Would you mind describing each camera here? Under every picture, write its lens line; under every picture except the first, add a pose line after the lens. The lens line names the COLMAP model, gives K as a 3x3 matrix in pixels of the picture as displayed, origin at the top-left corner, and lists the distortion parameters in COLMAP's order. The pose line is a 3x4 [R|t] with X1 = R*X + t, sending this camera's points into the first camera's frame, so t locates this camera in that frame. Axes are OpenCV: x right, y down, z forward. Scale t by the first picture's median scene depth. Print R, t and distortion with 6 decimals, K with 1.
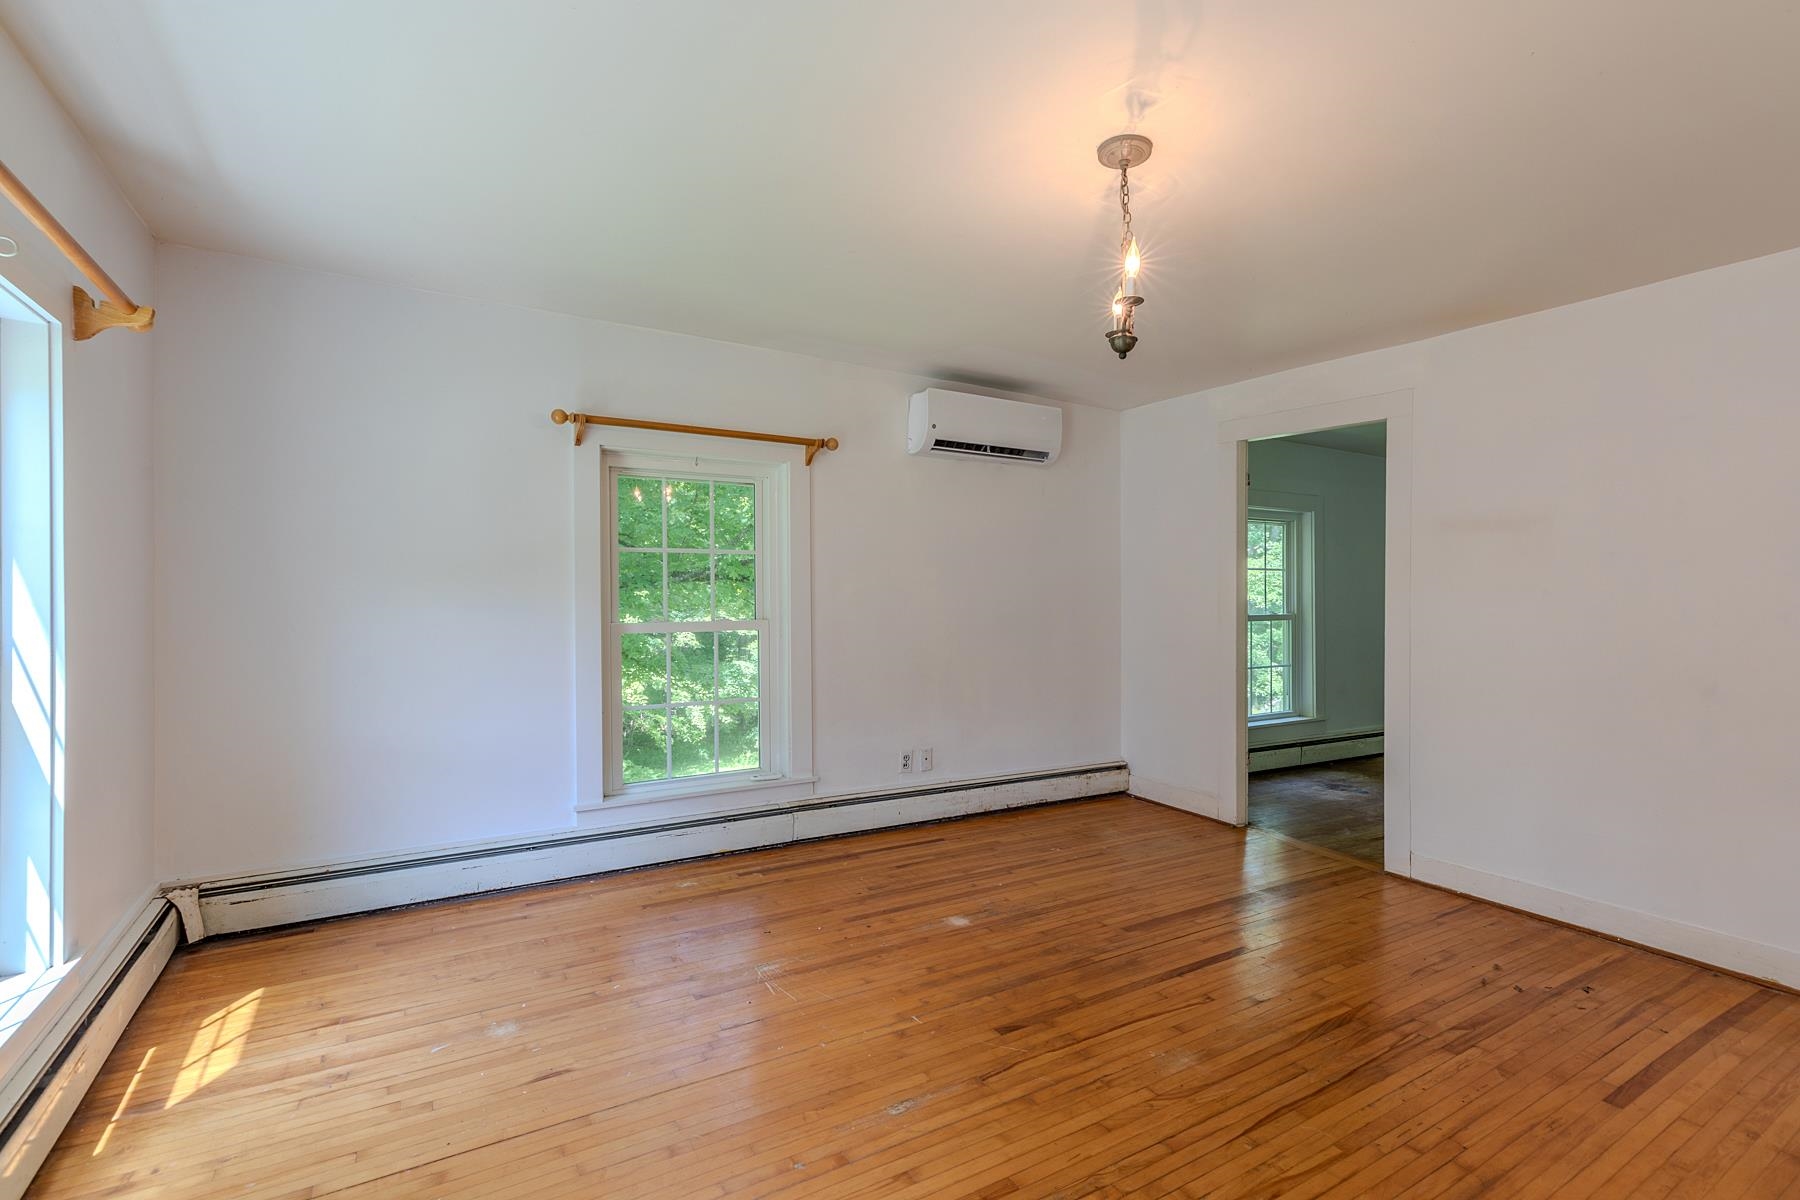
lens RADIAL K [[811.5, 0, 897.7], [0, 811.5, 612.0], [0, 0, 1]] dist [0.010282, -0.001569]
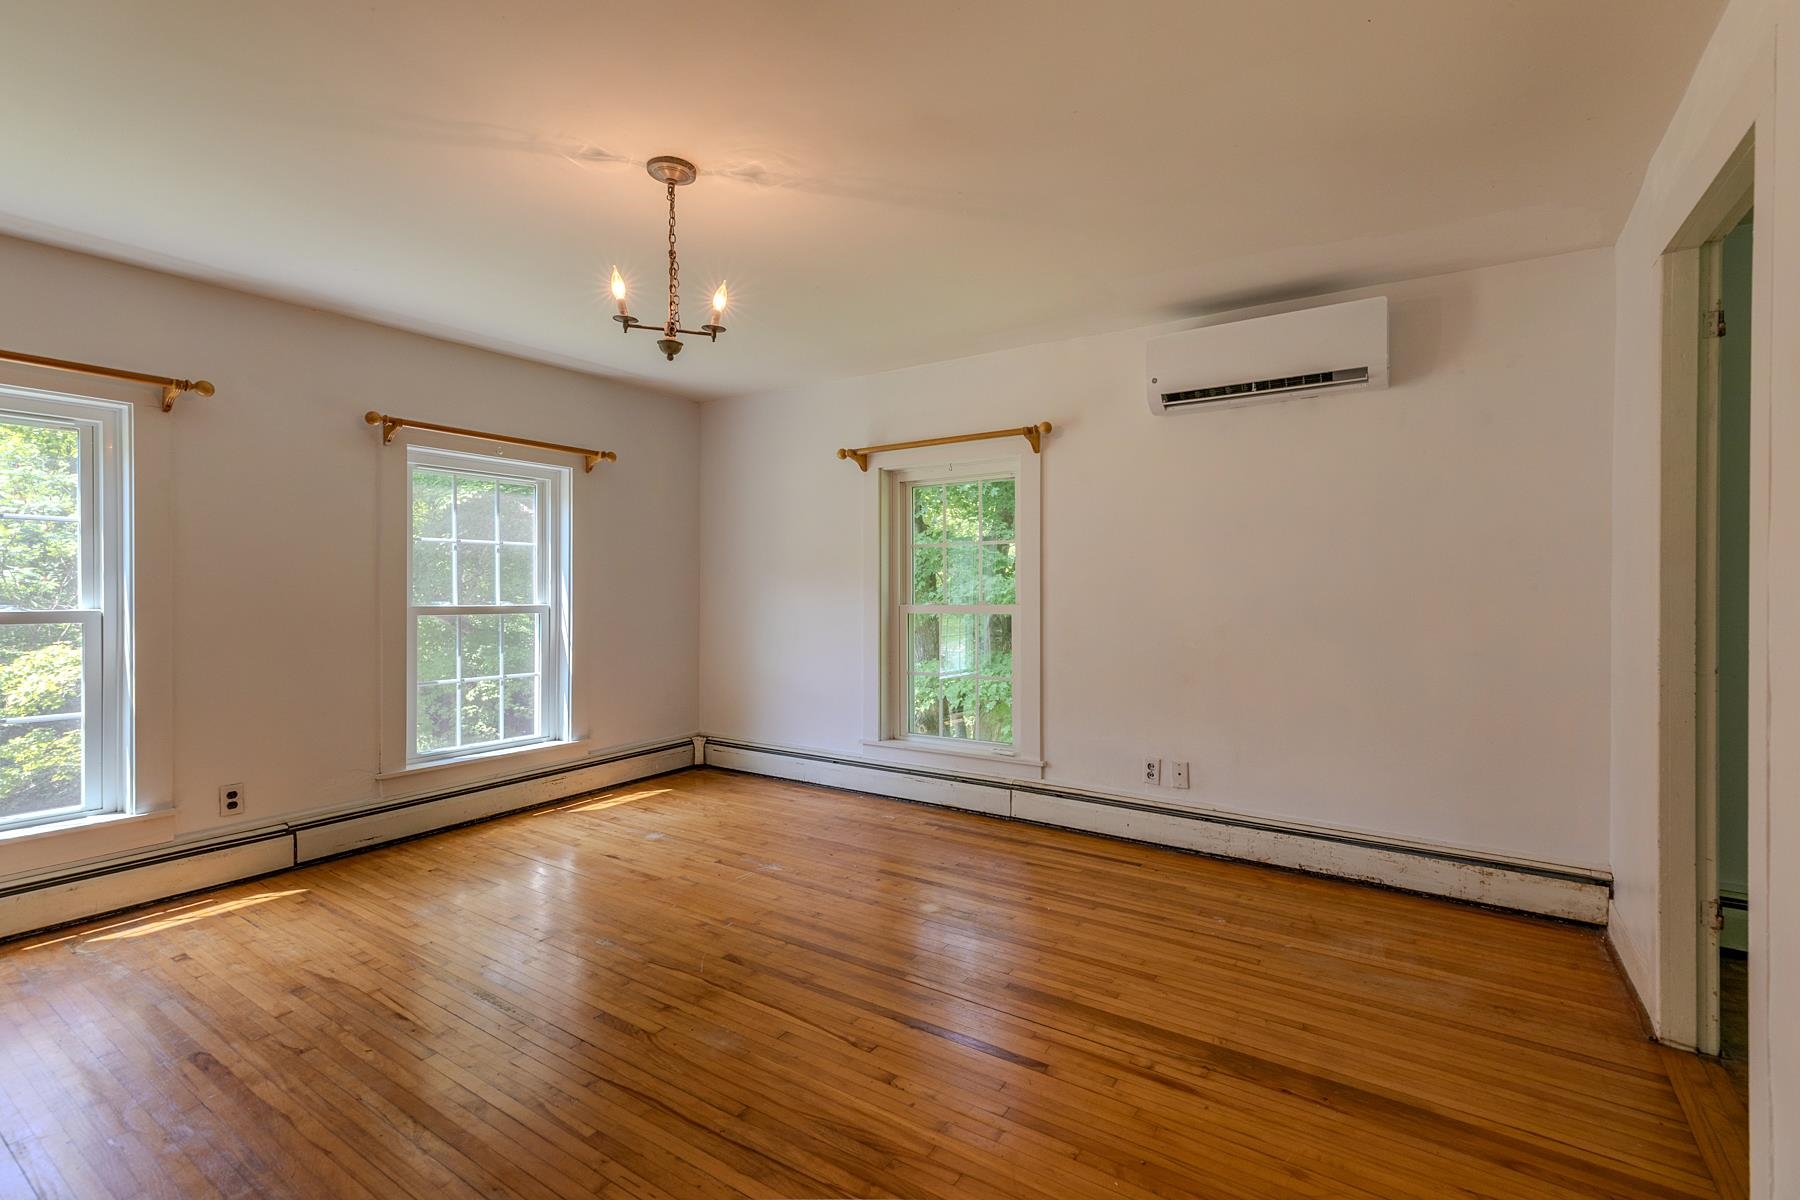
lens RADIAL K [[811.5, 0, 923.6], [0, 811.5, 610.4], [0, 0, 1]] dist [0.010282, -0.001569]
pose [[0.441446, 0.020655, -0.897050, 0.765708], [-0.013354, 0.999776, 0.016448, 0.000719], [0.897188, 0.004718, 0.441623, 0.442840]]
